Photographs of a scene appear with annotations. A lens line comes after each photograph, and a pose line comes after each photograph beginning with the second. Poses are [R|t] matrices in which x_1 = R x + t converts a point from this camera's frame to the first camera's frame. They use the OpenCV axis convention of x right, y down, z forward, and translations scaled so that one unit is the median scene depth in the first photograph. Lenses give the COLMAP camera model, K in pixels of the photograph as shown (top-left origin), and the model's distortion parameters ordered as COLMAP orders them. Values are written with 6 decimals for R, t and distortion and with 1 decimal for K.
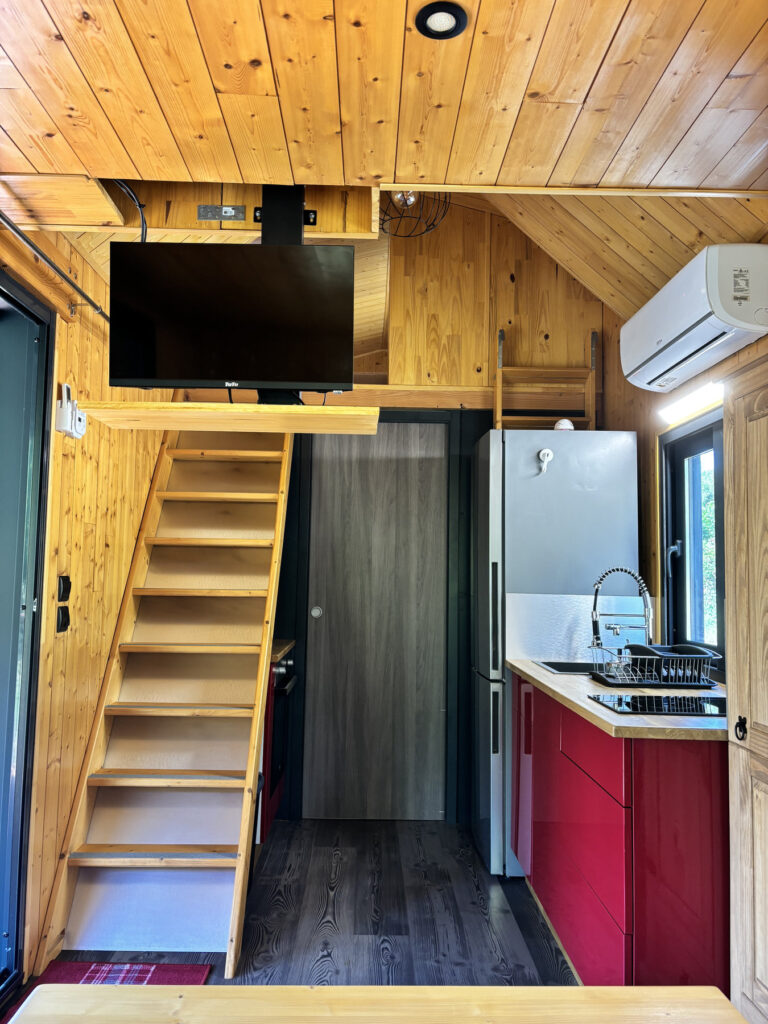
lens RADIAL K [[775.4, 0, 382.6], [0, 775.4, 515.4], [0, 0, 1]] dist [0.041299, -0.054222]
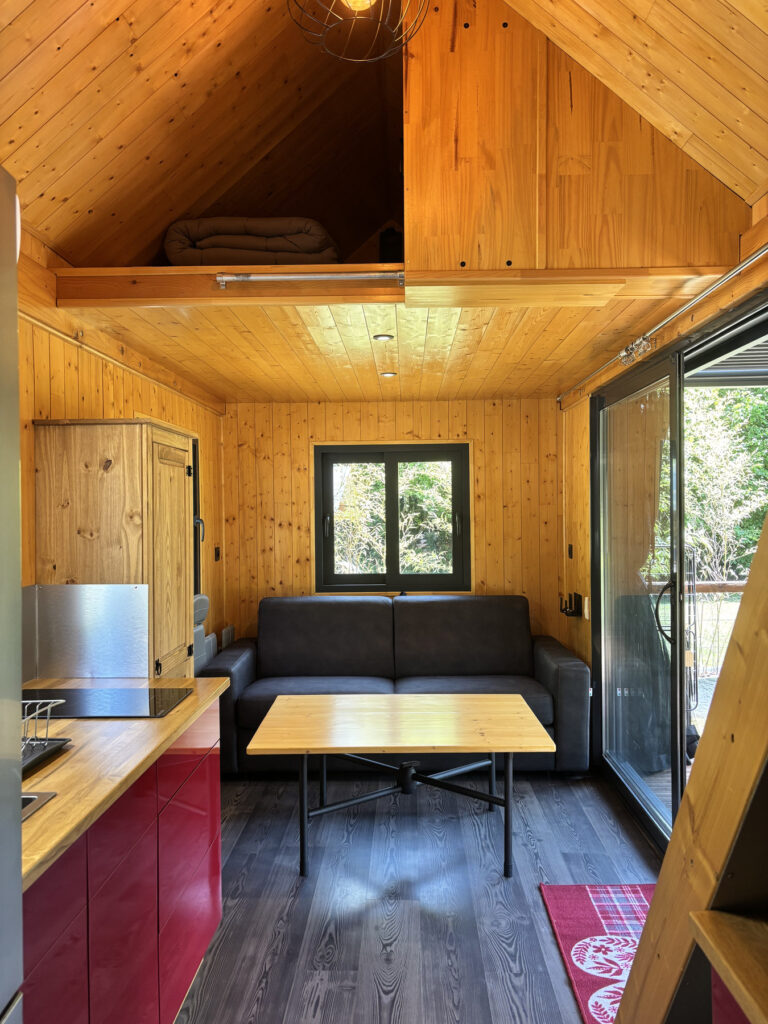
lens RADIAL K [[775.4, 0, 383.0], [0, 775.4, 516.4], [0, 0, 1]] dist [0.041299, -0.054222]
pose [[-0.998675, -0.009296, 0.050606, -0.098005], [-0.012633, 0.997738, -0.066029, 0.061937], [-0.049878, -0.066581, -0.996534, 1.782753]]
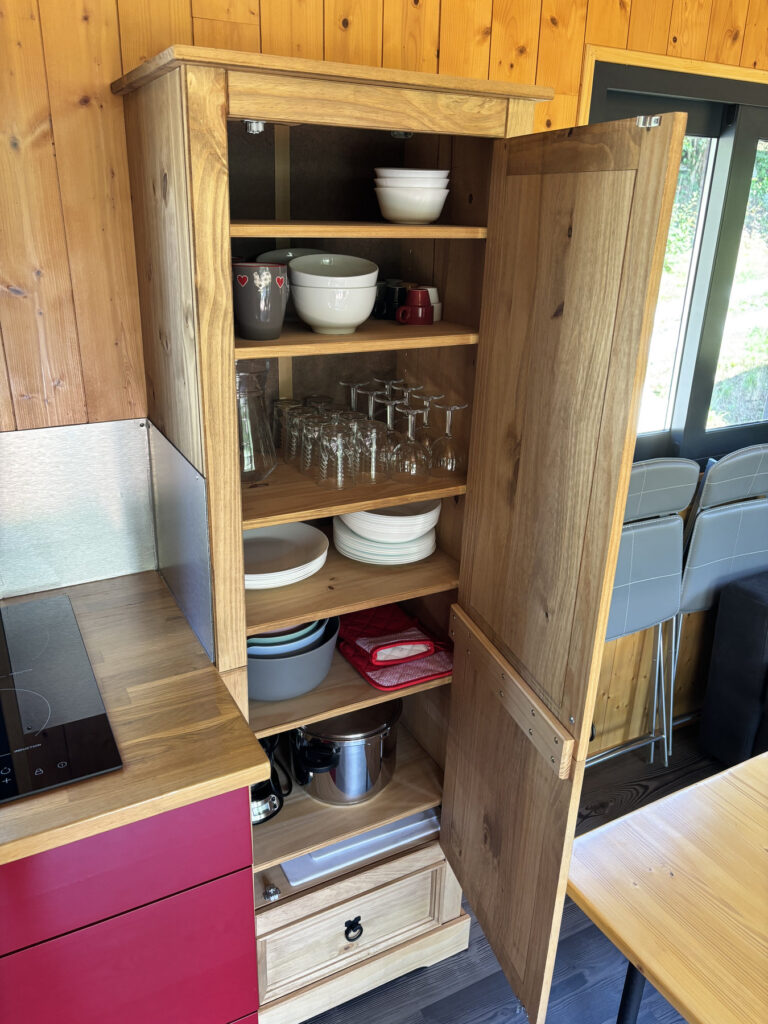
lens RADIAL K [[775.4, 0, 376.2], [0, 775.4, 511.4], [0, 0, 1]] dist [0.041299, -0.054222]
pose [[-0.444223, -0.354546, 0.822777, -0.161772], [-0.102273, 0.932429, 0.346579, -0.061771], [-0.890060, 0.069811, -0.450467, 0.894119]]
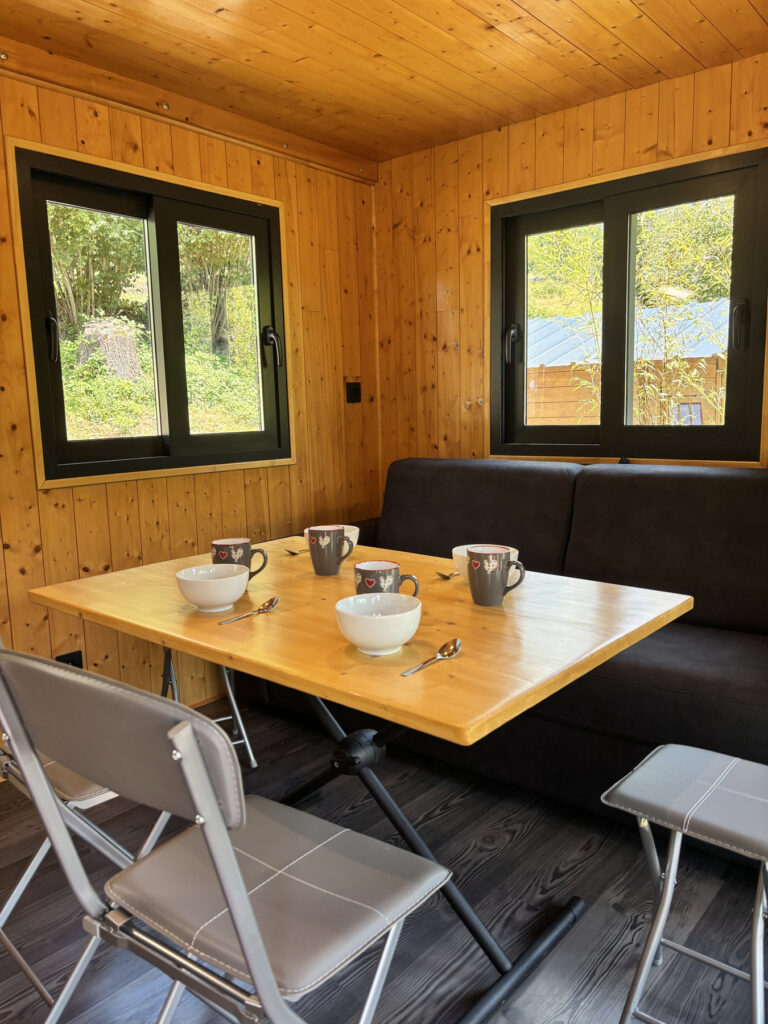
lens RADIAL K [[775.4, 0, 371.6], [0, 775.4, 520.9], [0, 0, 1]] dist [0.041299, -0.054222]
pose [[-0.743381, -0.101604, 0.661106, -0.528150], [-0.044816, 0.993740, 0.102333, 0.115515], [-0.667365, 0.046444, -0.743281, 0.834566]]
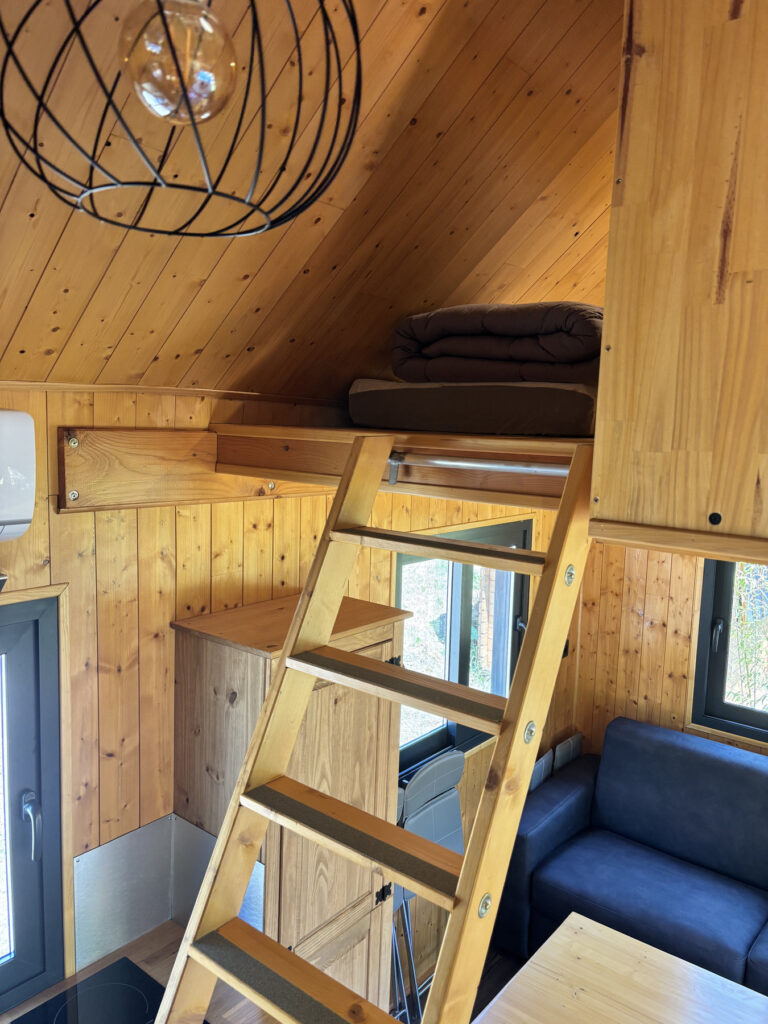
lens RADIAL K [[775.4, 0, 380.1], [0, 775.4, 515.5], [0, 0, 1]] dist [0.041299, -0.054222]
pose [[-0.761637, -0.120855, 0.636635, -0.272920], [-0.096256, 0.992655, 0.073284, -0.320224], [-0.640816, -0.005464, -0.767675, 1.295762]]
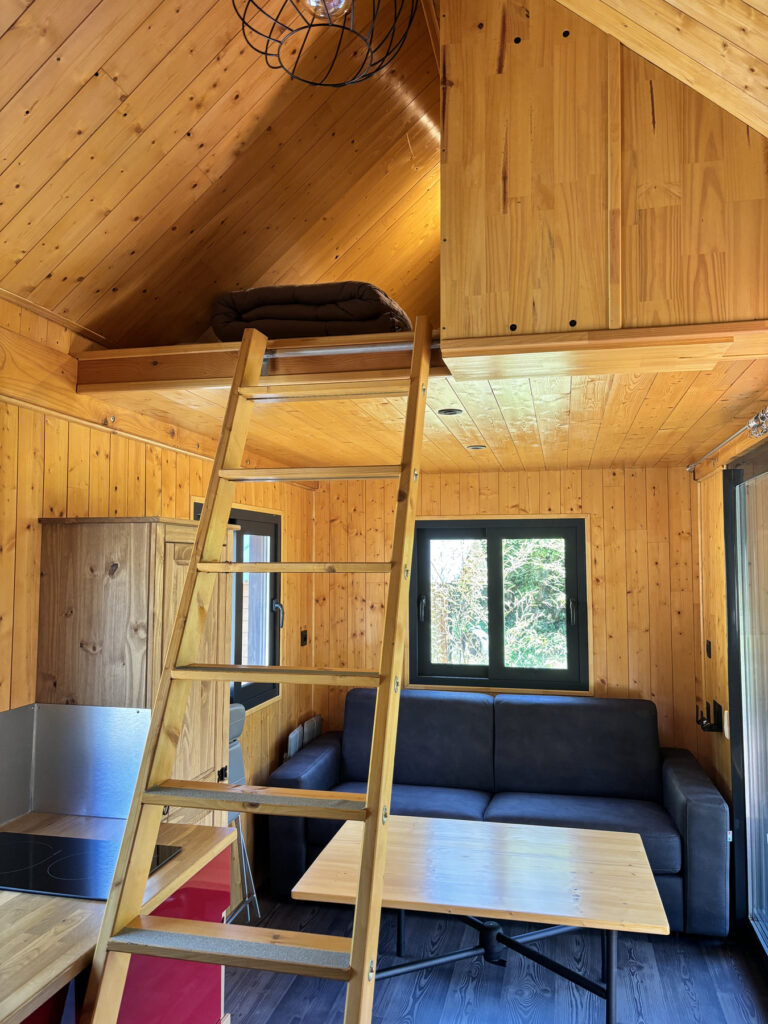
lens RADIAL K [[775.4, 0, 380.8], [0, 775.4, 513.6], [0, 0, 1]] dist [0.041299, -0.054222]
pose [[-0.968973, -0.003879, 0.247136, -0.206223], [-0.037546, 0.990583, -0.131663, -0.024766], [-0.244298, -0.136857, -0.959994, 1.585672]]
